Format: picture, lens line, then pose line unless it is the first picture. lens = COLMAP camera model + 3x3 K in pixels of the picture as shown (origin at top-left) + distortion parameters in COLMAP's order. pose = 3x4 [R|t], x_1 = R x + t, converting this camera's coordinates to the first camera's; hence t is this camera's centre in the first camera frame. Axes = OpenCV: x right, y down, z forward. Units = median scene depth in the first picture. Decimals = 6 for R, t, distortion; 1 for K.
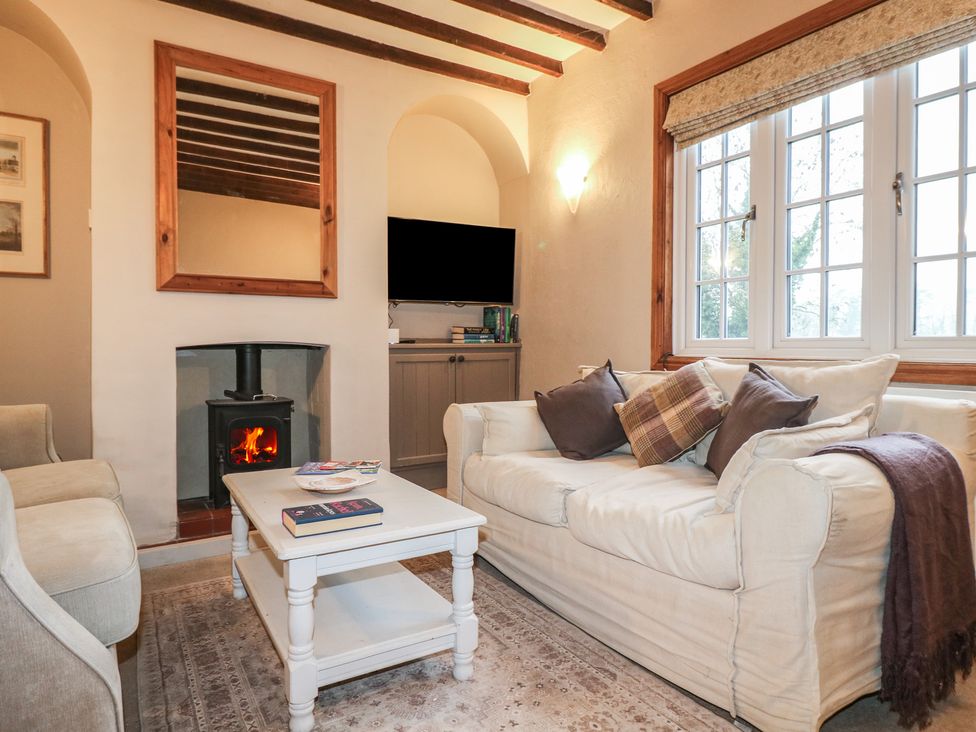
lens RADIAL K [[590.5, 0, 488.0], [0, 590.5, 366.0], [0, 0, 1]] dist [0.005103, -0.020320]
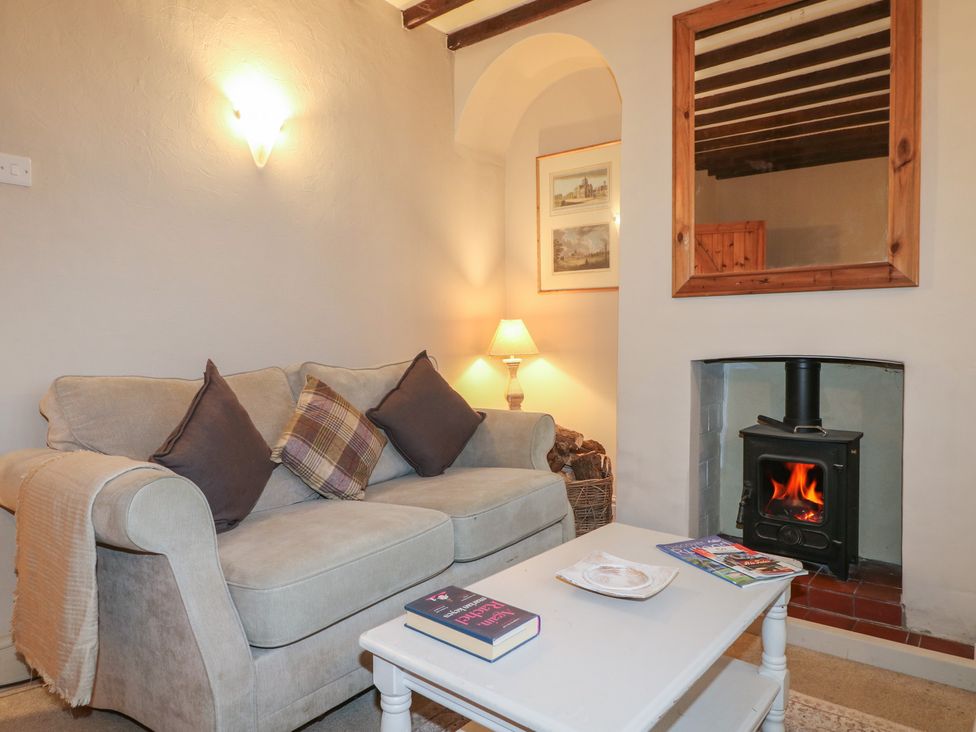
lens RADIAL K [[643.3, 0, 488.8], [0, 643.3, 357.6], [0, 0, 1]] dist [0.002105, 0.001208]
pose [[0.321140, 0.027951, -0.946619, 0.239692], [-0.025859, 0.999450, 0.020738, -0.043387], [0.946679, 0.017819, 0.321686, 0.368291]]
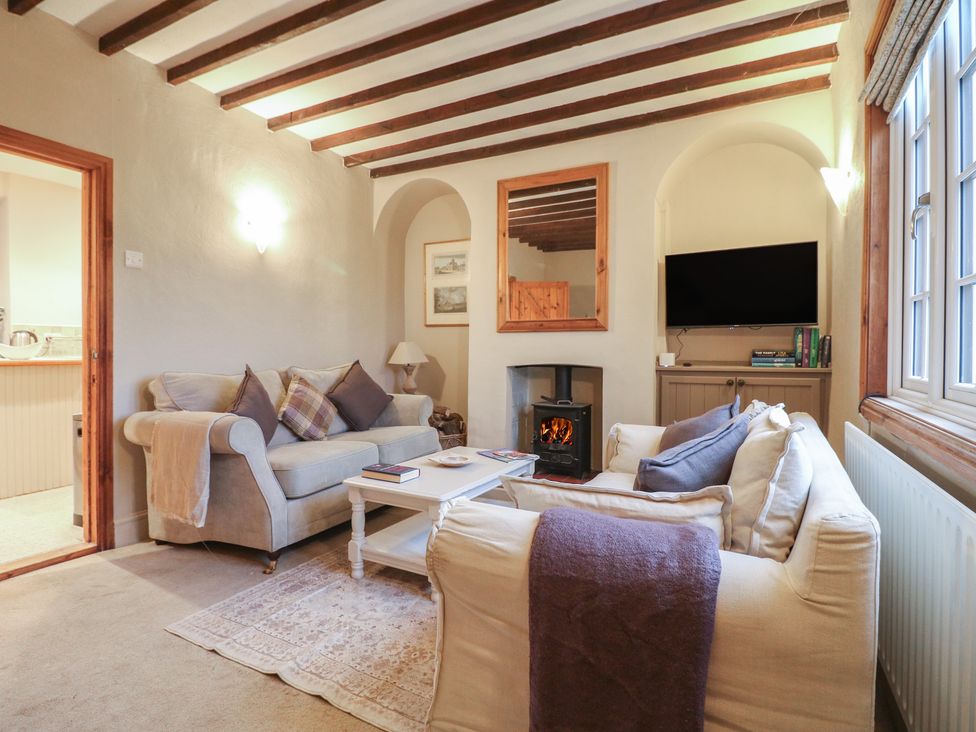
lens RADIAL K [[516.9, 0, 489.0], [0, 516.9, 362.6], [0, 0, 1]] dist [0.001311, -0.016769]
pose [[0.496018, 0.020737, -0.868065, 0.589182], [-0.032896, 0.999446, 0.005079, -0.043253], [0.867689, 0.026037, 0.496425, 0.233022]]
